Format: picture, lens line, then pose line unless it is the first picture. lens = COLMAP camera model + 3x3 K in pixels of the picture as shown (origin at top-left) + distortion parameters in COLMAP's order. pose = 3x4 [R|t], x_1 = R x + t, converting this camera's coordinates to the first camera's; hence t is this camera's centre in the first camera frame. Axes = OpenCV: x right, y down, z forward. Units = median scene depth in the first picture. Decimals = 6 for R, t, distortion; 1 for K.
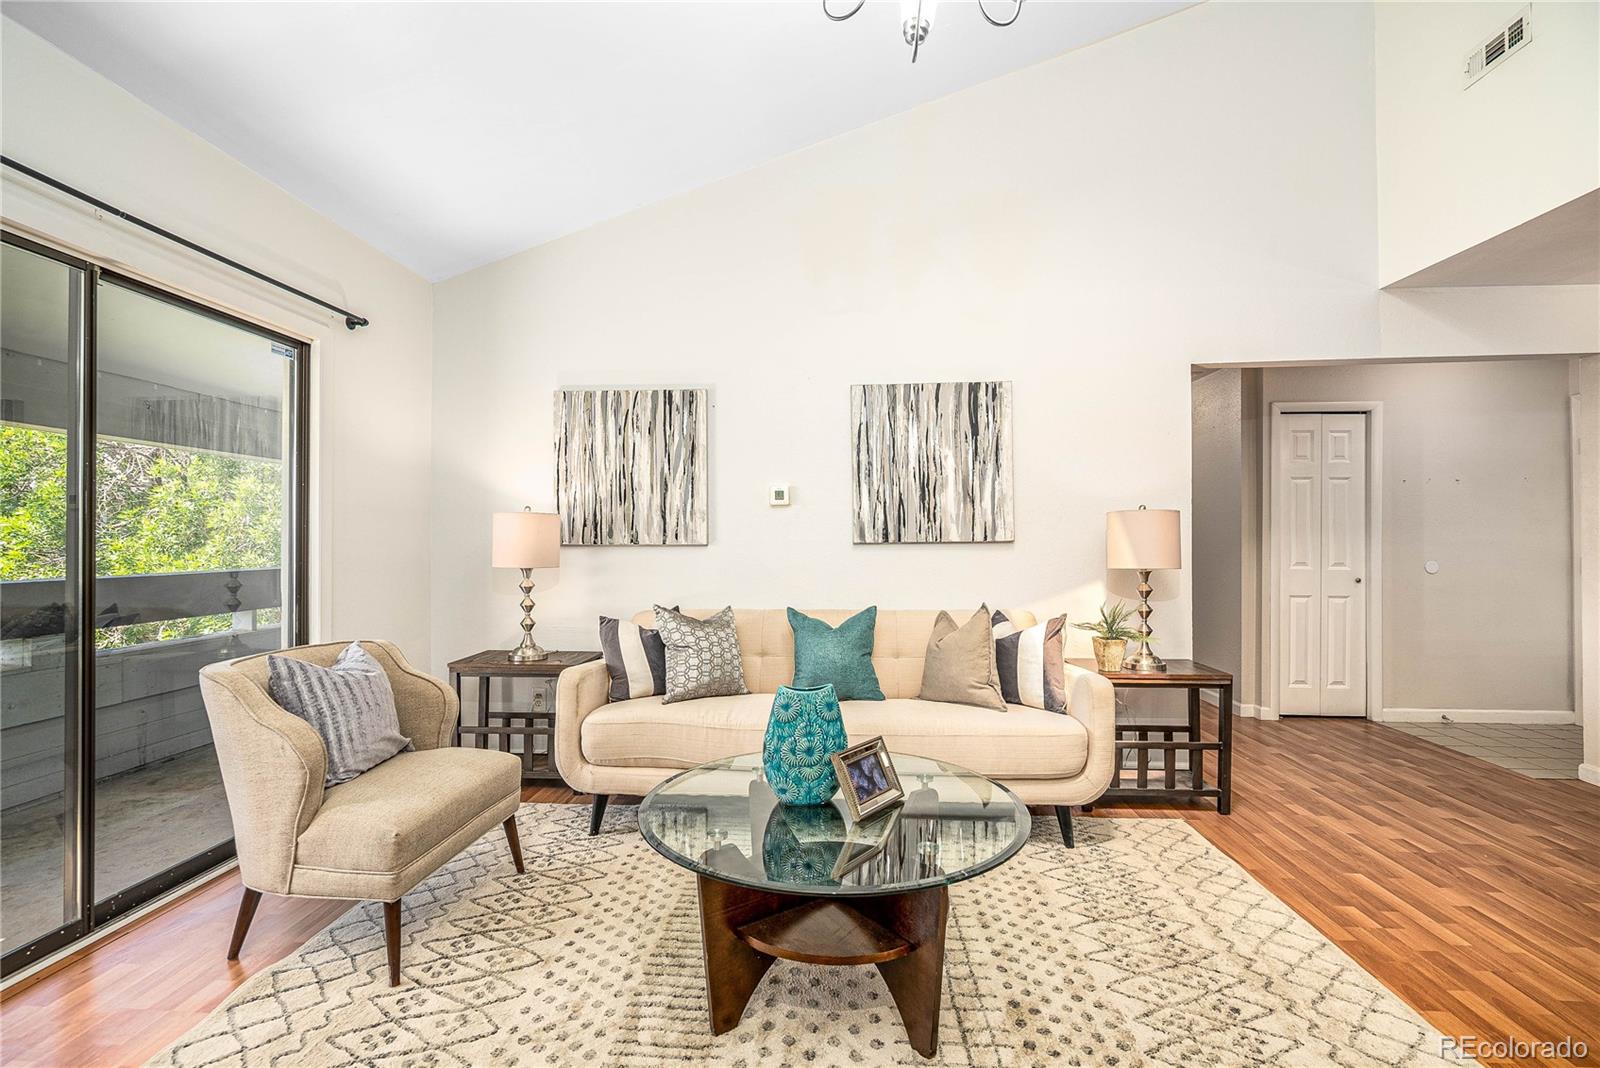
lens RADIAL K [[725.5, 0, 795.2], [0, 725.5, 533.3], [0, 0, 1]] dist [-0.002950, 0.001274]
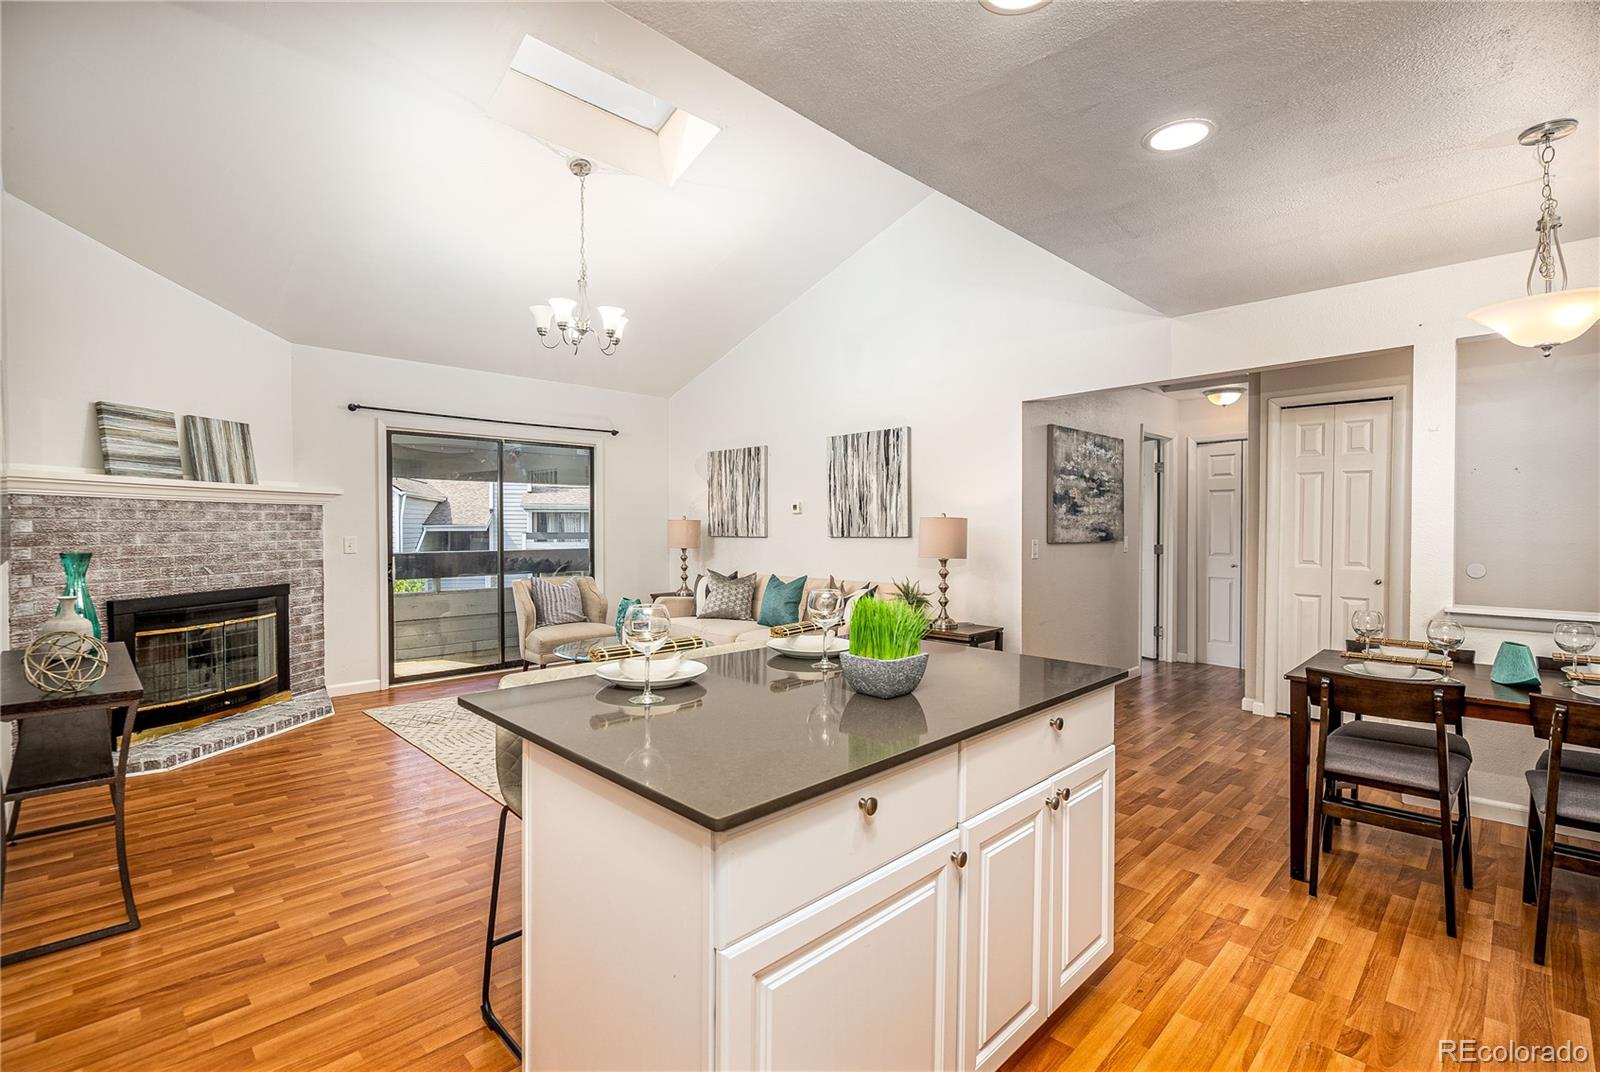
lens RADIAL K [[726.6, 0, 801.0], [0, 726.6, 539.8], [0, 0, 1]] dist [-0.001394, 0.000165]
pose [[0.747758, 0.014195, -0.663820, 1.248597], [0.006744, 0.999557, 0.028971, -0.030673], [0.663937, -0.026140, 0.747331, -0.259038]]
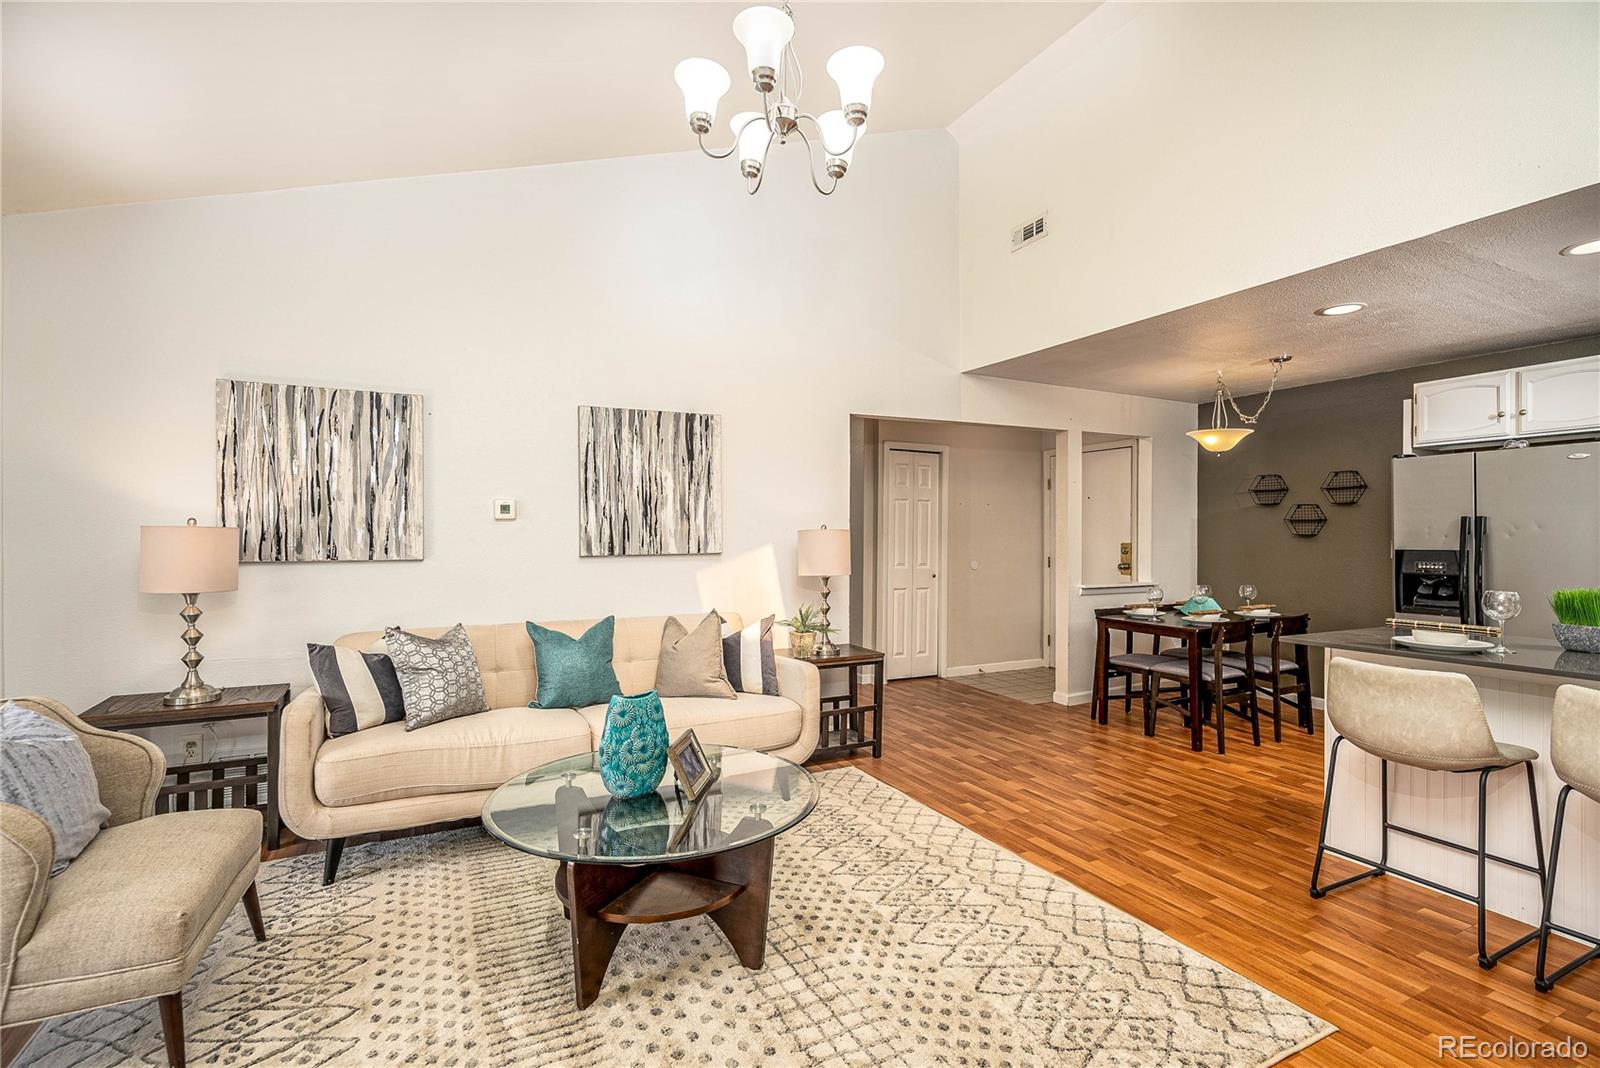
lens RADIAL K [[725.5, 0, 795.2], [0, 725.5, 533.3], [0, 0, 1]] dist [-0.002950, 0.001274]
pose [[0.863180, 0.003128, 0.504887, -0.208489], [-0.006900, 0.999960, 0.005603, -0.031661], [-0.504850, -0.008320, 0.863167, -0.072905]]
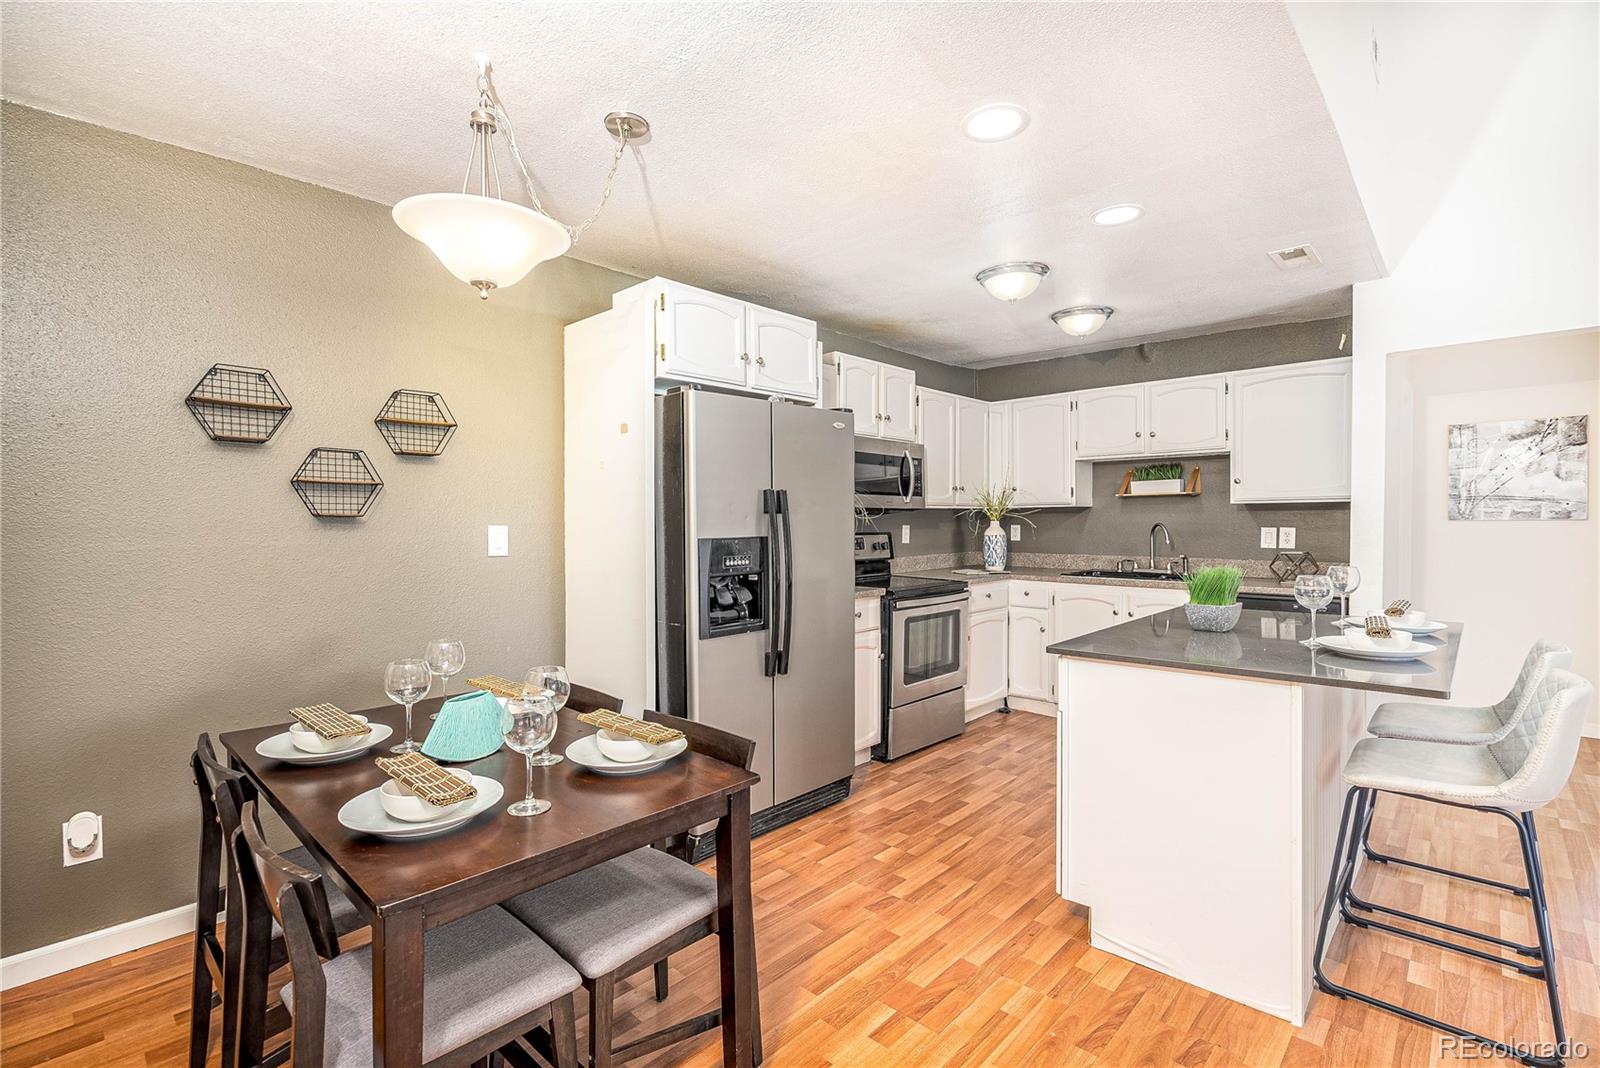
lens RADIAL K [[734.5, 0, 800.0], [0, 734.5, 534.0], [0, 0, 1]] dist [-0.001506, 0.000292]
pose [[-0.771875, -0.012918, 0.635643, 0.784911], [-0.003547, 0.999865, 0.016013, -0.022111], [-0.635764, 0.010106, -0.771817, 1.076495]]
